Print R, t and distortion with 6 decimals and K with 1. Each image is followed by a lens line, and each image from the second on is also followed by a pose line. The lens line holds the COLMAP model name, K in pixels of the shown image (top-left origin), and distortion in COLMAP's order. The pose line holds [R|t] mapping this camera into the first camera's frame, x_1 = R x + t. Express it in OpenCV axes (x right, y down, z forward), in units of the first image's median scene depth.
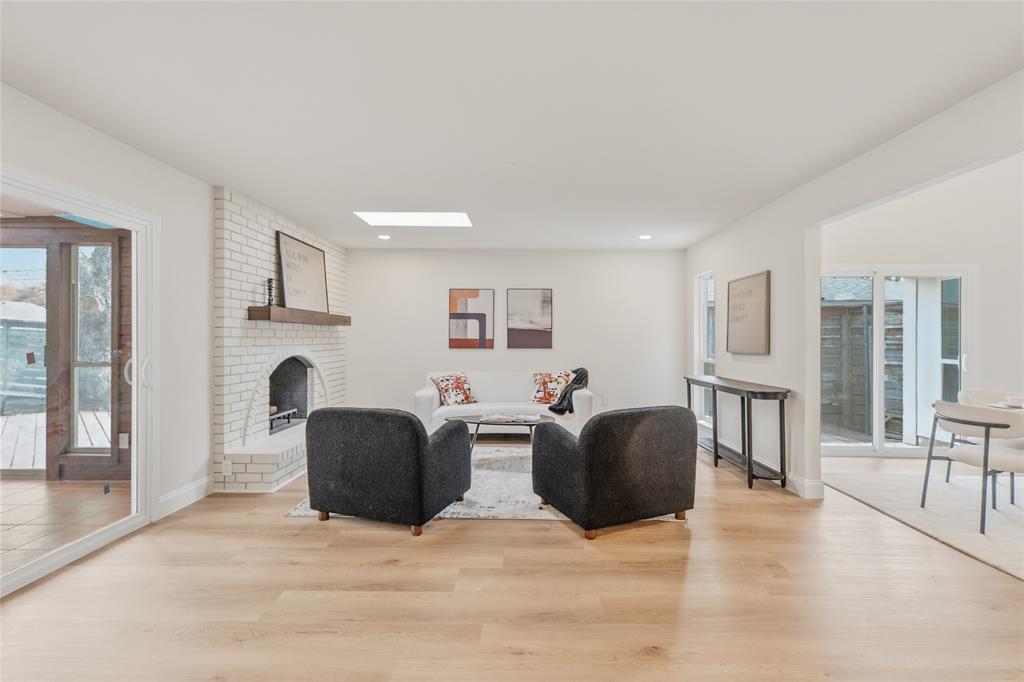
lens RADIAL K [[461.4, 0, 513.6], [0, 461.4, 336.0], [0, 0, 1]] dist [0.000867, 0.000533]
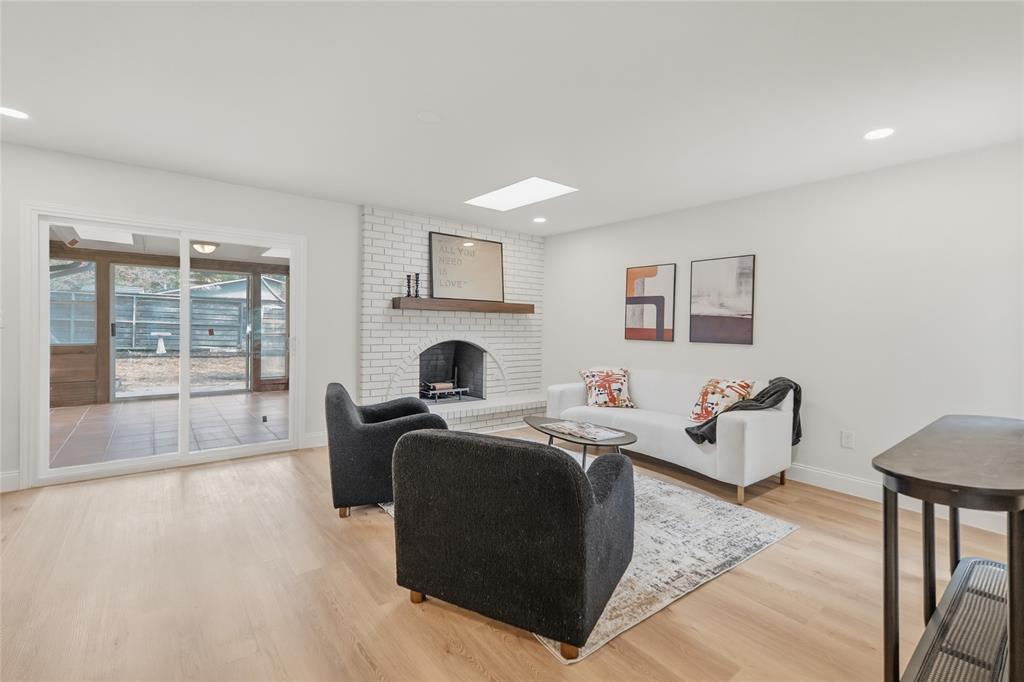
lens RADIAL K [[461.4, 0, 513.6], [0, 461.4, 336.0], [0, 0, 1]] dist [0.000867, 0.000533]
pose [[0.622513, 0.026726, -0.782153, 0.397831], [-0.012430, 0.999628, 0.024264, 0.002615], [0.782510, -0.005383, 0.622614, 0.328708]]
